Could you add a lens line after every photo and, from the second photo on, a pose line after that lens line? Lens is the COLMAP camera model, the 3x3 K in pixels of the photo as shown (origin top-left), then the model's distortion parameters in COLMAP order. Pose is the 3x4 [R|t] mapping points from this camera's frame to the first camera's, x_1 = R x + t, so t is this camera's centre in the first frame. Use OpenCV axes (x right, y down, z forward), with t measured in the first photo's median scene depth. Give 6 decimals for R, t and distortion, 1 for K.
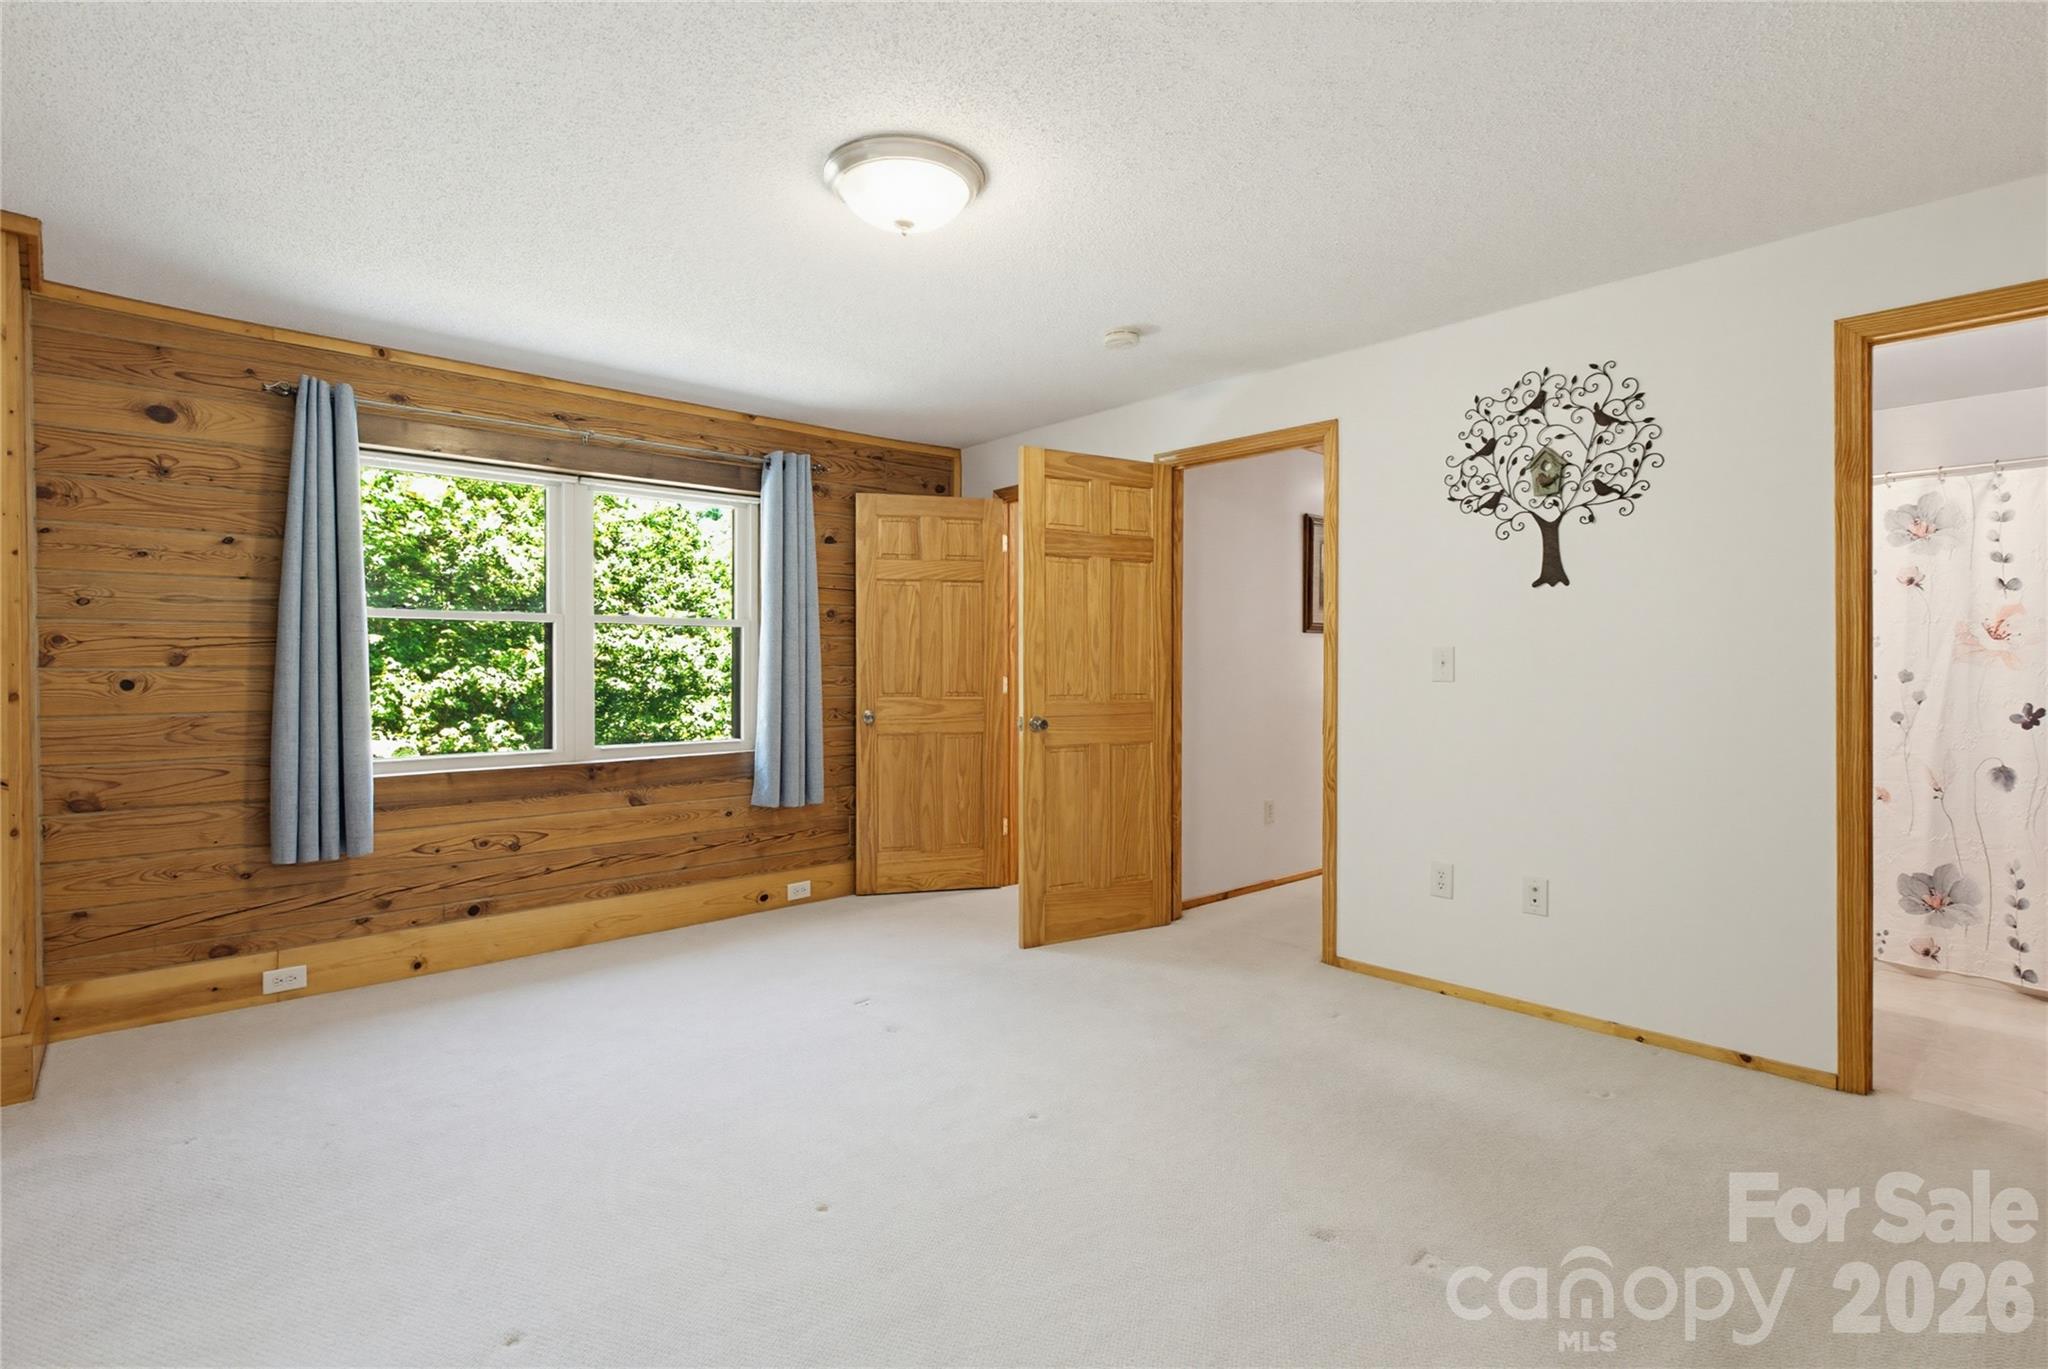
lens RADIAL K [[976.8, 0, 1015.7], [0, 976.8, 680.1], [0, 0, 1]] dist [-0.008082, 0.002643]
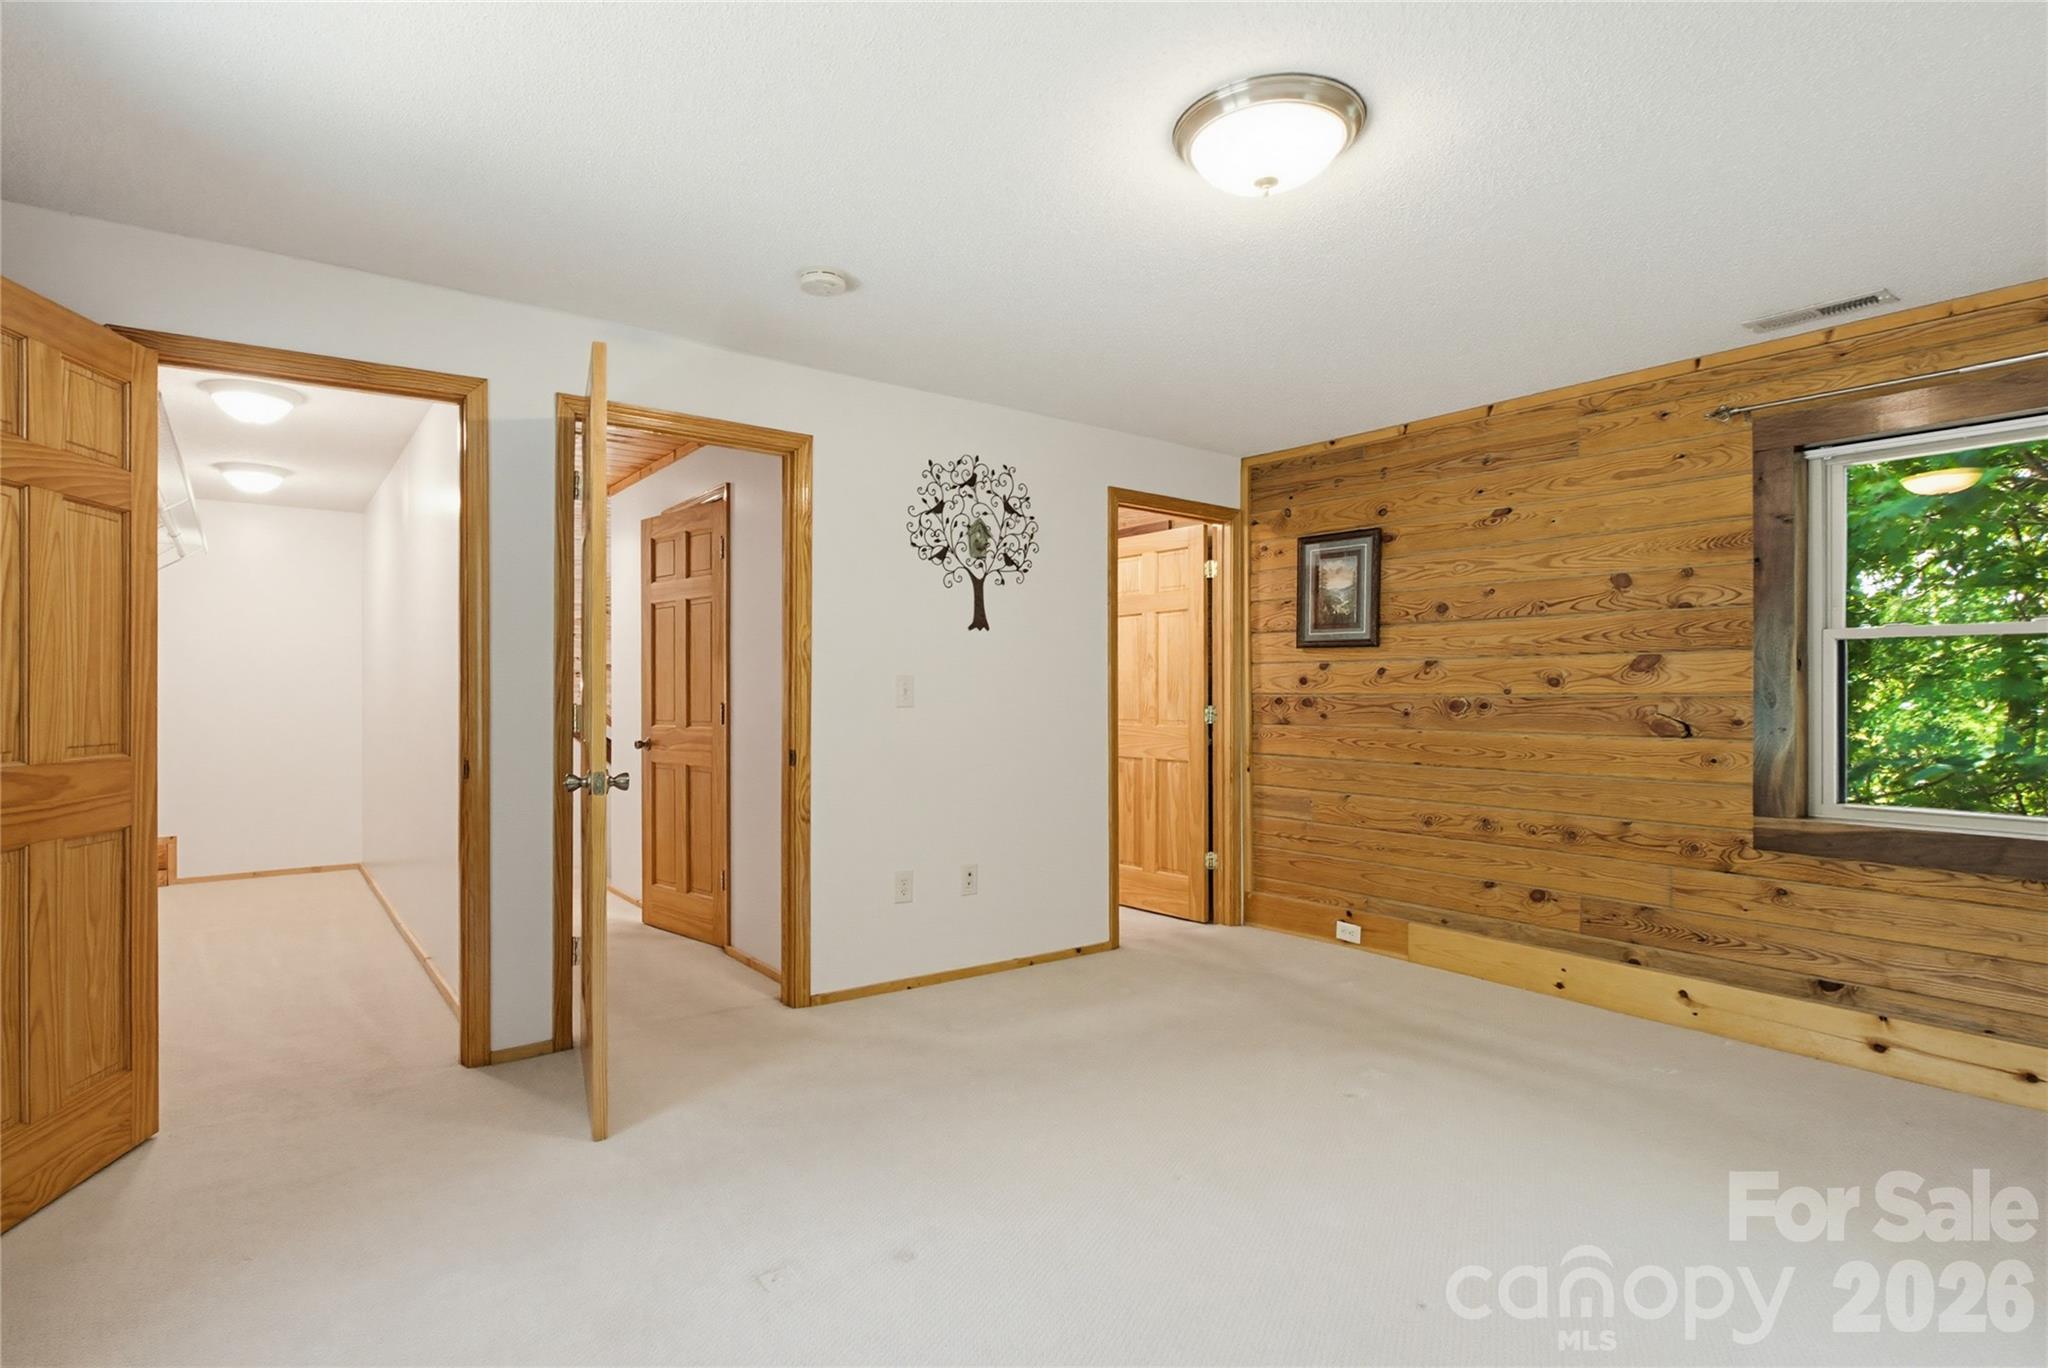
lens RADIAL K [[976.8, 0, 1021.3], [0, 976.8, 696.9], [0, 0, 1]] dist [-0.008082, 0.002643]
pose [[0.132497, -0.001683, 0.991182, -0.680570], [0.009170, 0.999958, 0.000472, -0.010075], [-0.991141, 0.009027, 0.132507, 0.762728]]
